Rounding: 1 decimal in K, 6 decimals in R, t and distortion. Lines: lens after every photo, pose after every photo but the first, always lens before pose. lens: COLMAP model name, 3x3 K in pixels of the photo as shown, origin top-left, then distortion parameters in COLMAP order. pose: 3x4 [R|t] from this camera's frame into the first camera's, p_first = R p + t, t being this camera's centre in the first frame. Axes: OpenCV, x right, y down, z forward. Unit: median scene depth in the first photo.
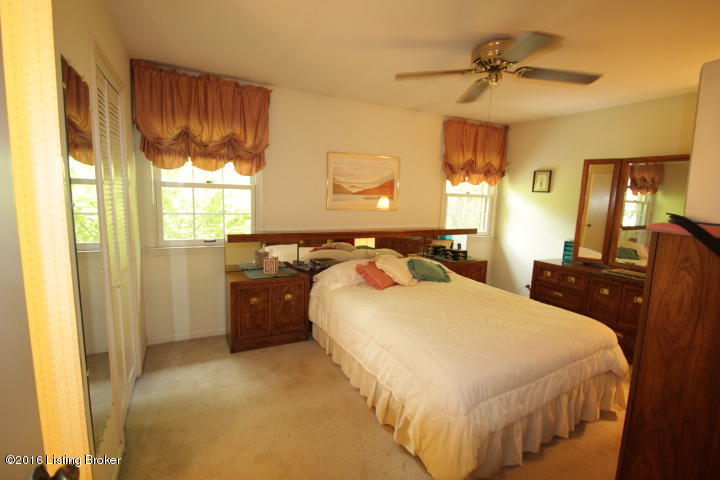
lens RADIAL K [[334.0, 0, 361.1], [0, 334.0, 239.3], [0, 0, 1]] dist [0.000600, 0.000003]
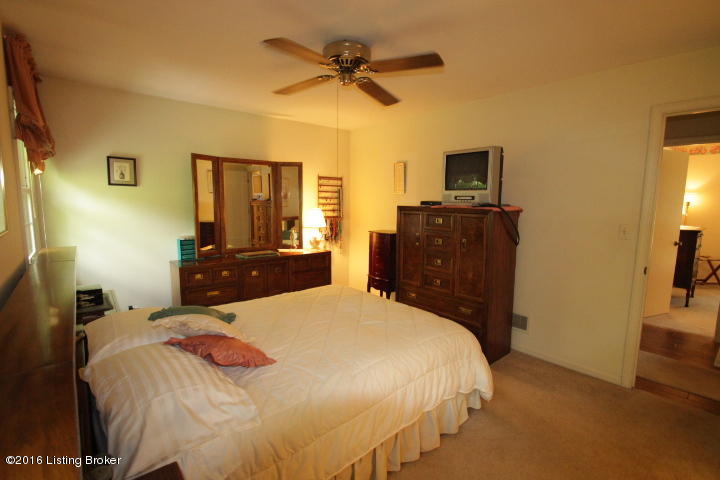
lens RADIAL K [[334.0, 0, 361.0], [0, 334.0, 239.0], [0, 0, 1]] dist [0.000600, 0.000003]
pose [[-0.222547, -0.150620, 0.963217, -0.355326], [0.110578, 0.977718, 0.178436, -0.099238], [-0.968631, 0.146221, -0.200933, 0.659910]]
